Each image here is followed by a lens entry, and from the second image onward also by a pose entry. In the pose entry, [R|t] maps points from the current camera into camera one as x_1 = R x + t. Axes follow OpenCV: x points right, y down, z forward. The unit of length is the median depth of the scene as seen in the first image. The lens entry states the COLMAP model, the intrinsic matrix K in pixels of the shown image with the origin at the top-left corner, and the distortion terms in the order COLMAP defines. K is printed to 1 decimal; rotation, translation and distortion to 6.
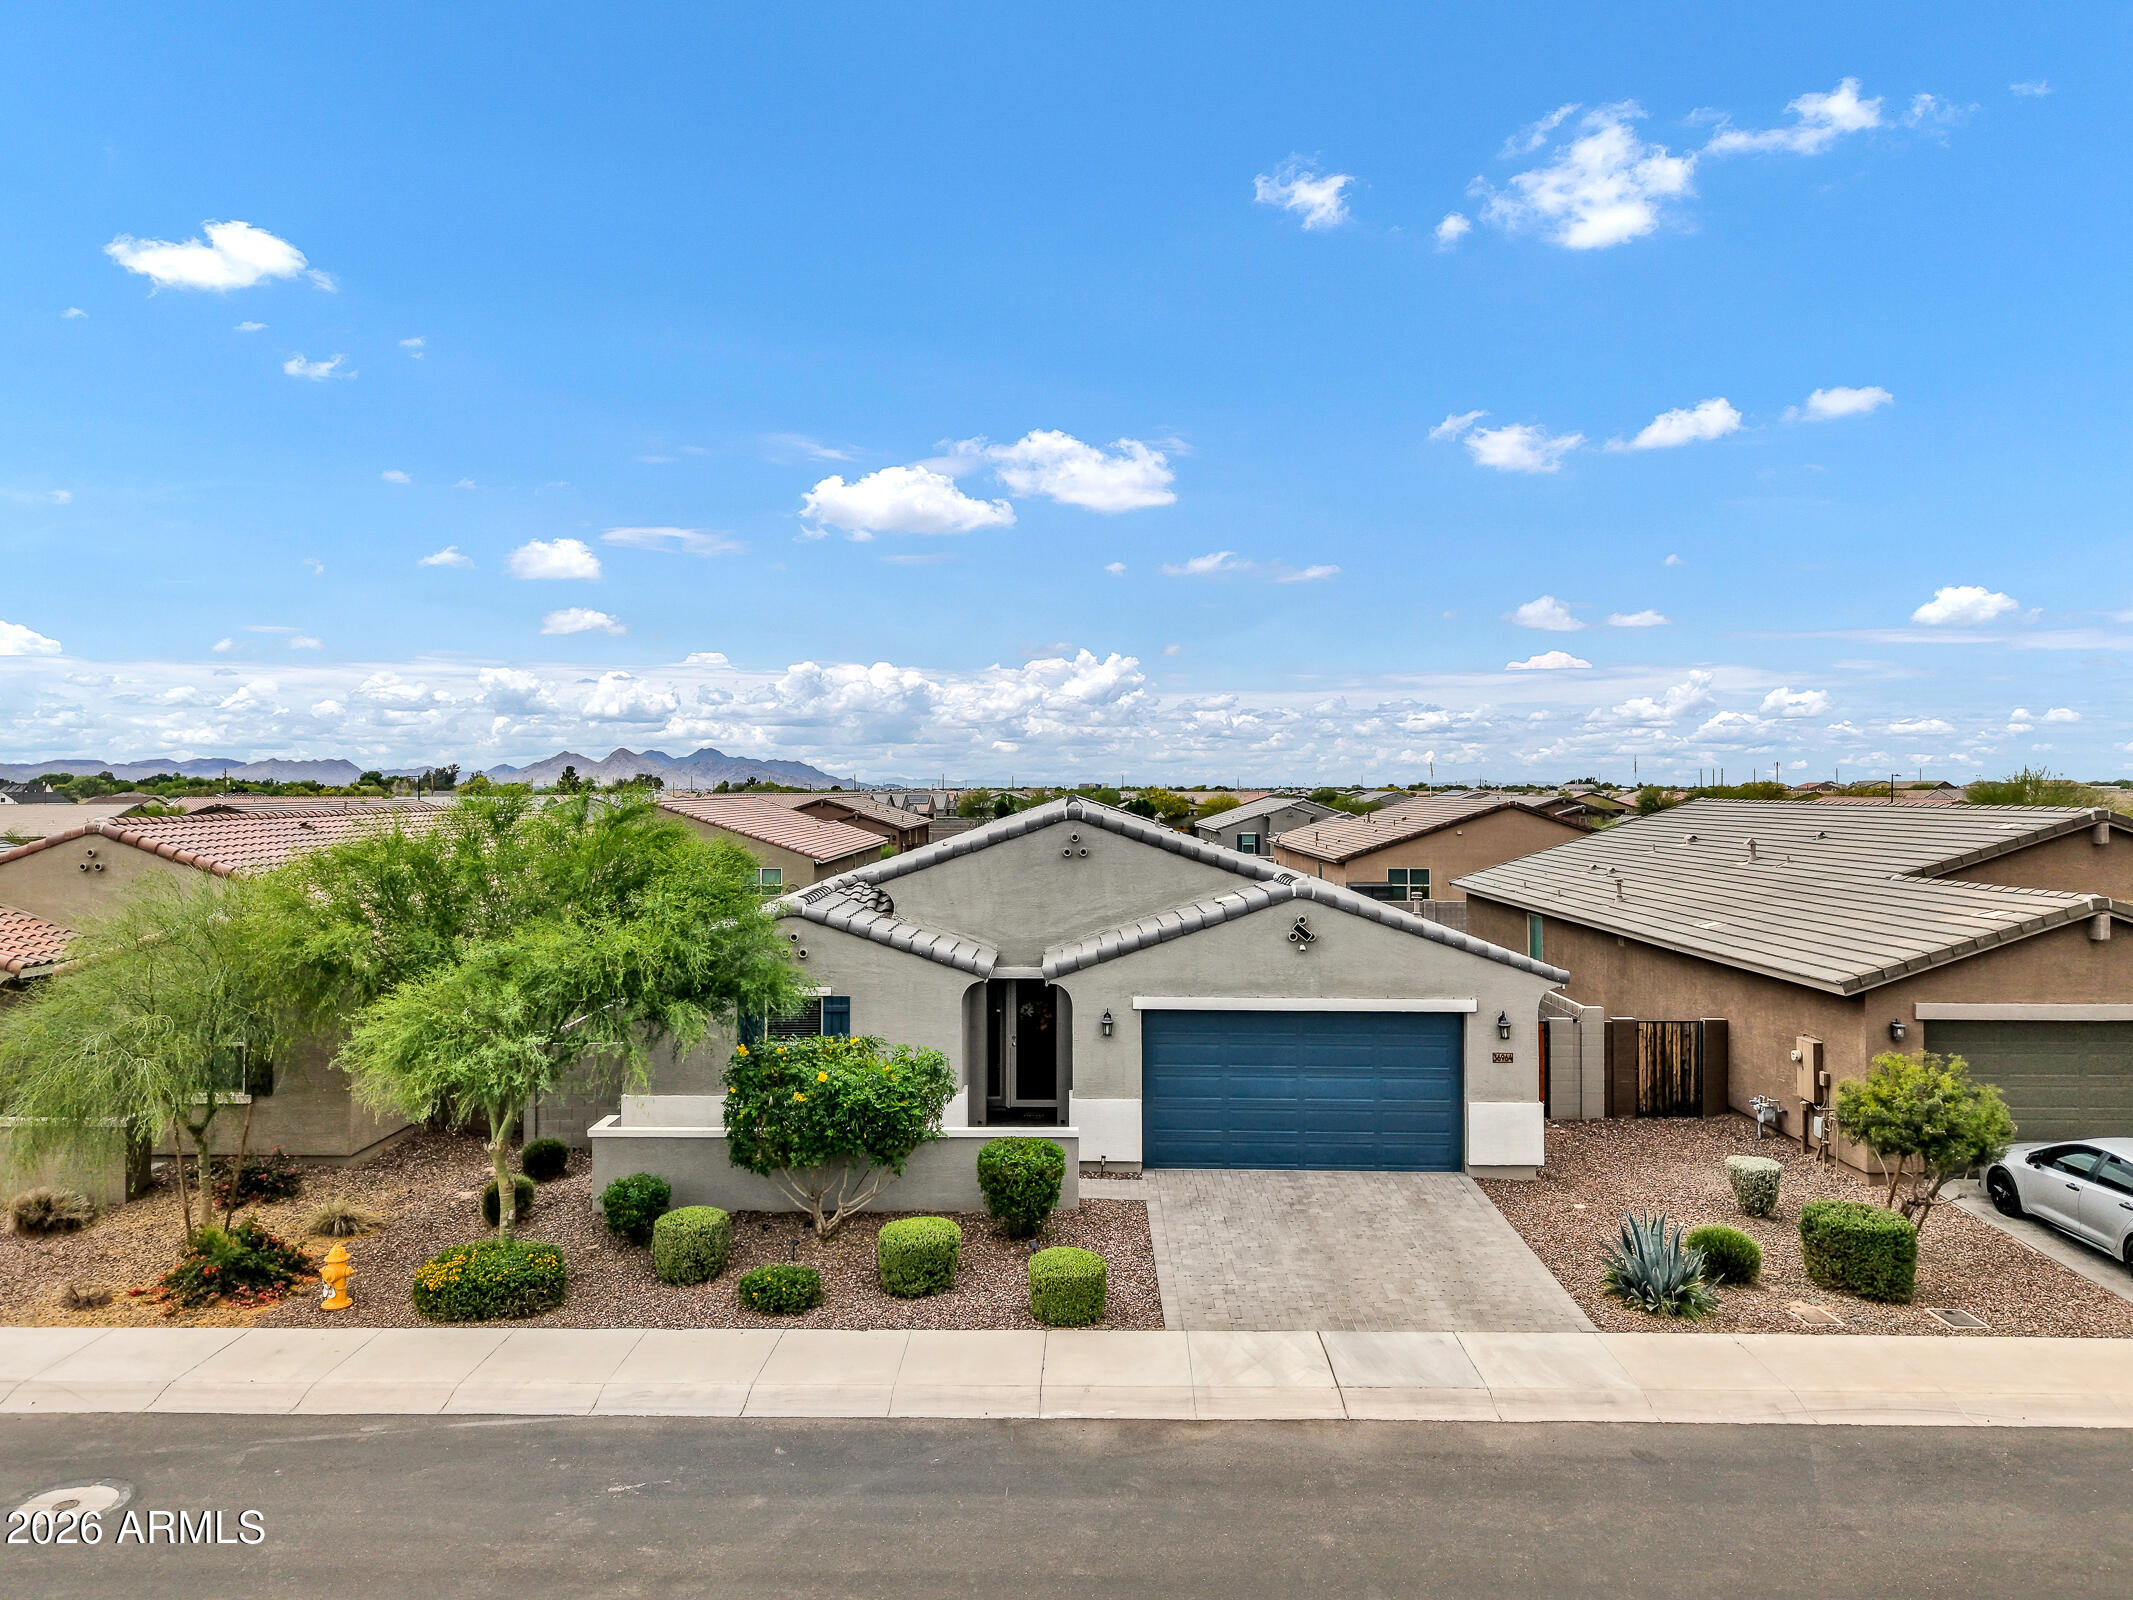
lens RADIAL K [[1559.1, 0, 1061.8], [0, 1559.1, 783.6], [0, 0, 1]] dist [0.002792, 0.000485]
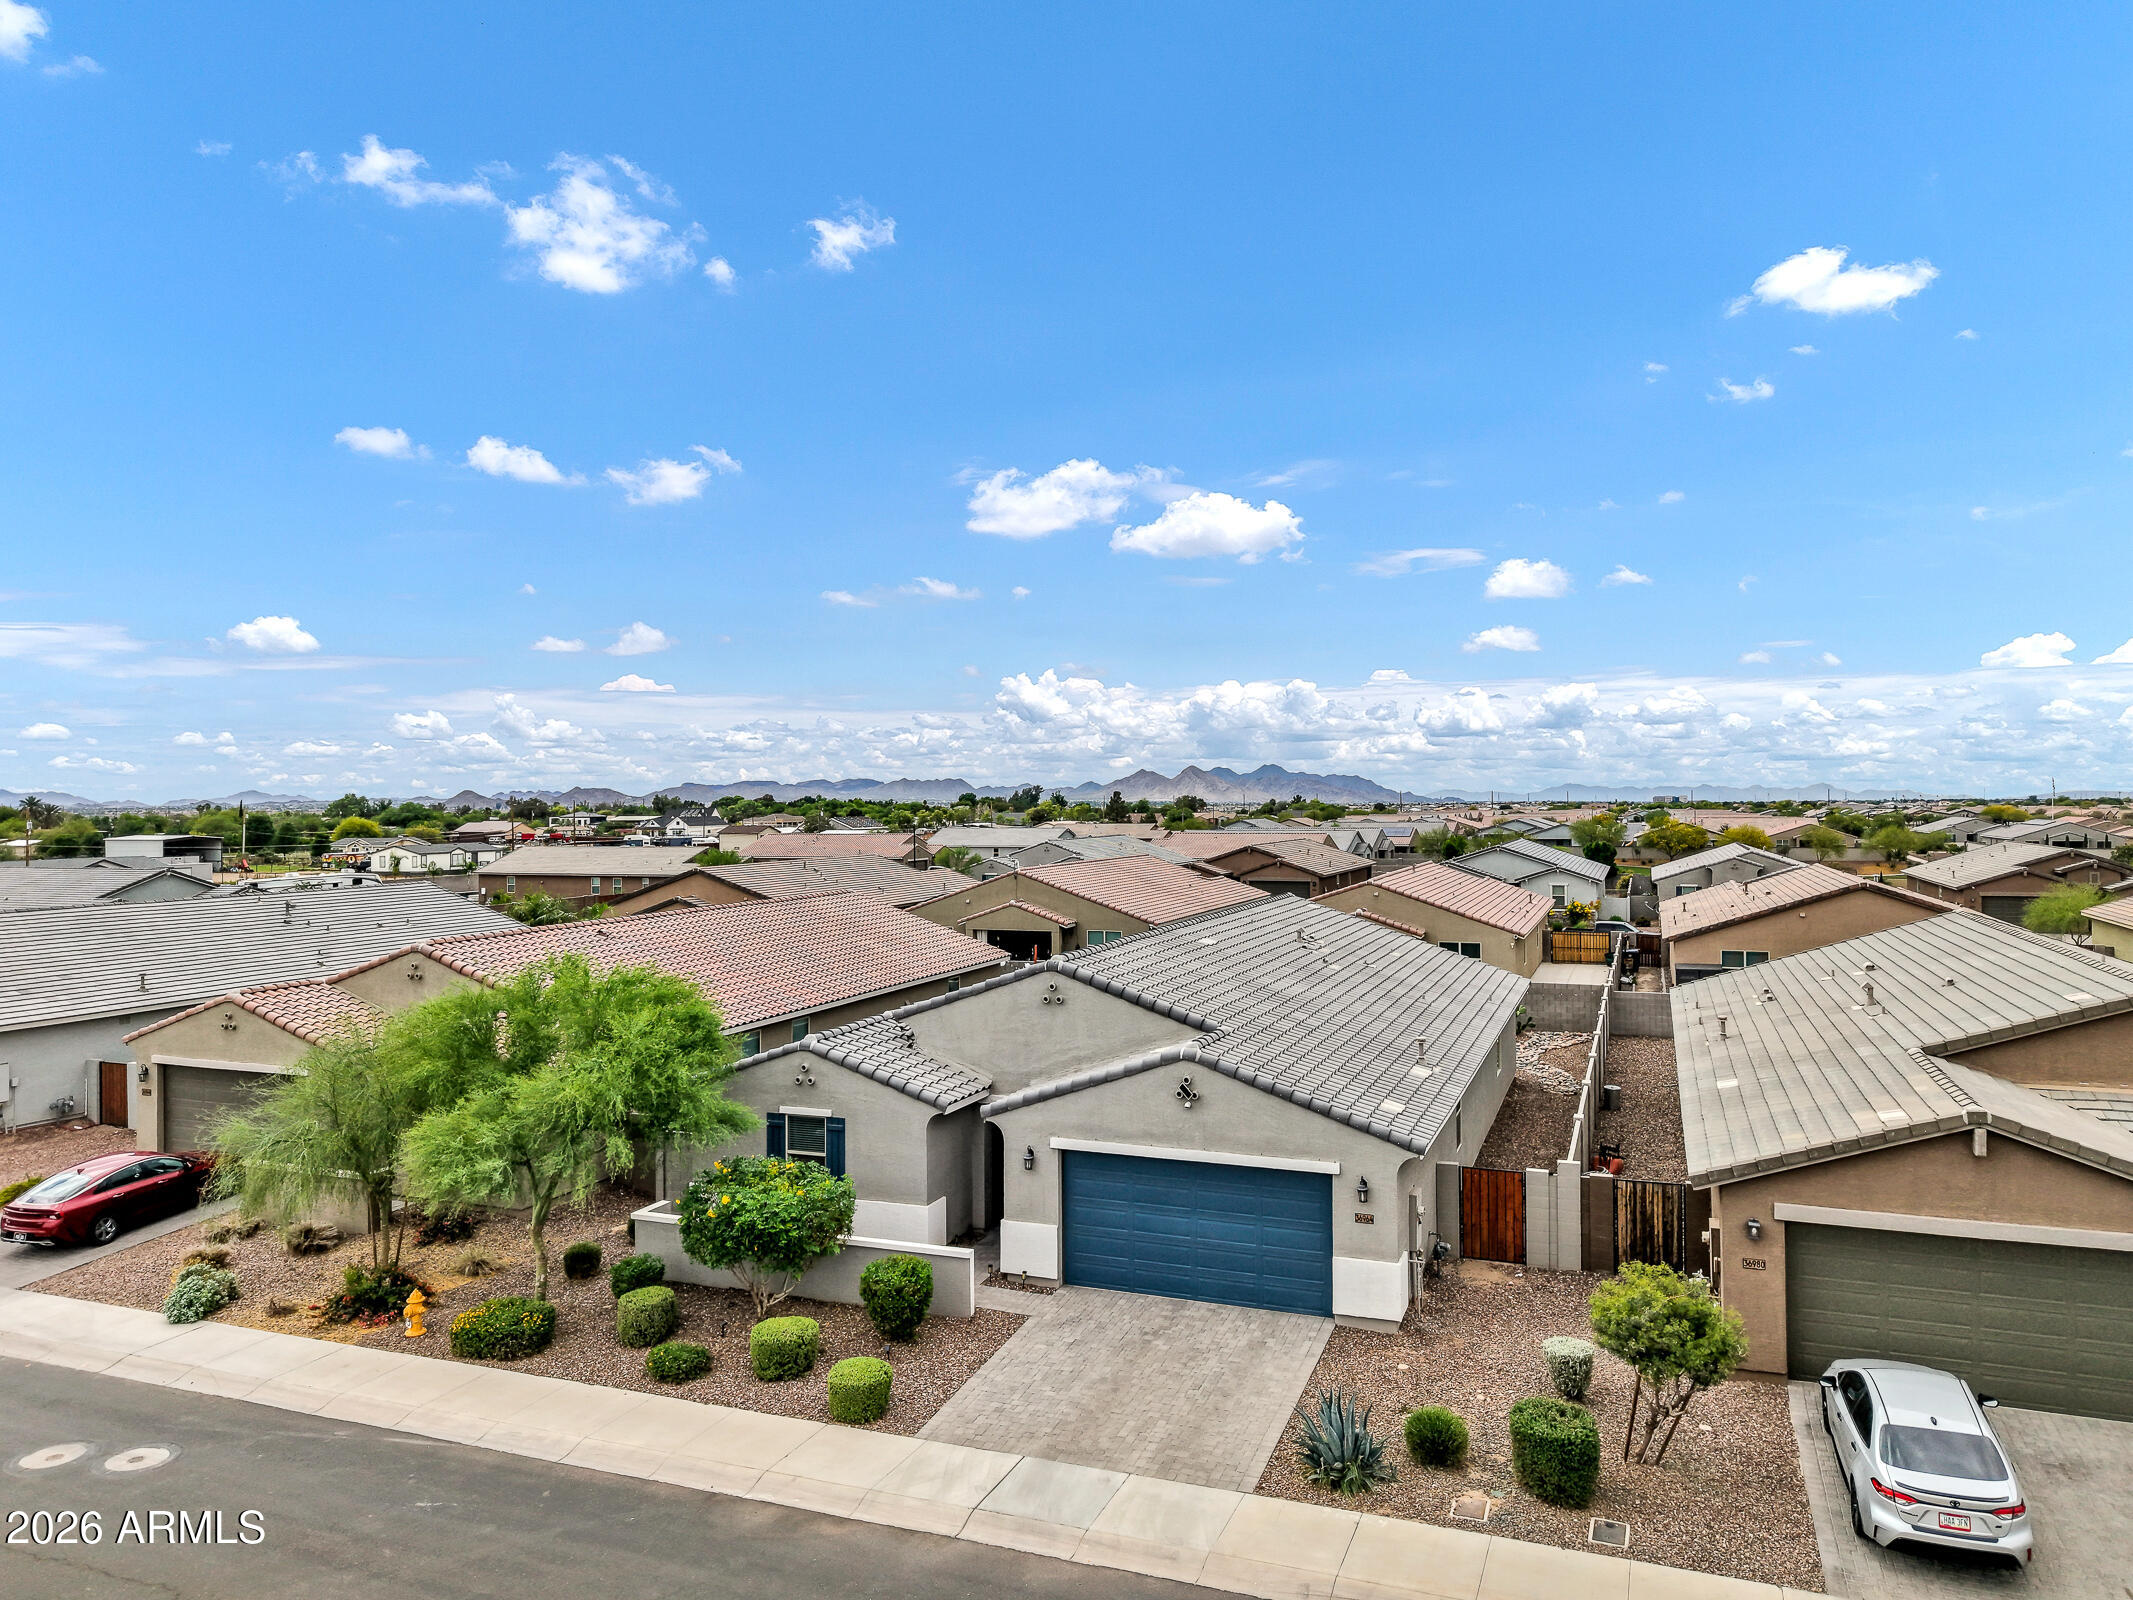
lens RADIAL K [[1516.8, 0, 1066.5], [0, 1516.8, 800.0], [0, 0, 1]] dist [0.003352, 0.000669]
pose [[0.935365, -0.005385, -0.353644, 0.475327], [0.006282, 0.999979, 0.001387, -0.121260], [0.353629, -0.003519, 0.935379, -0.062285]]
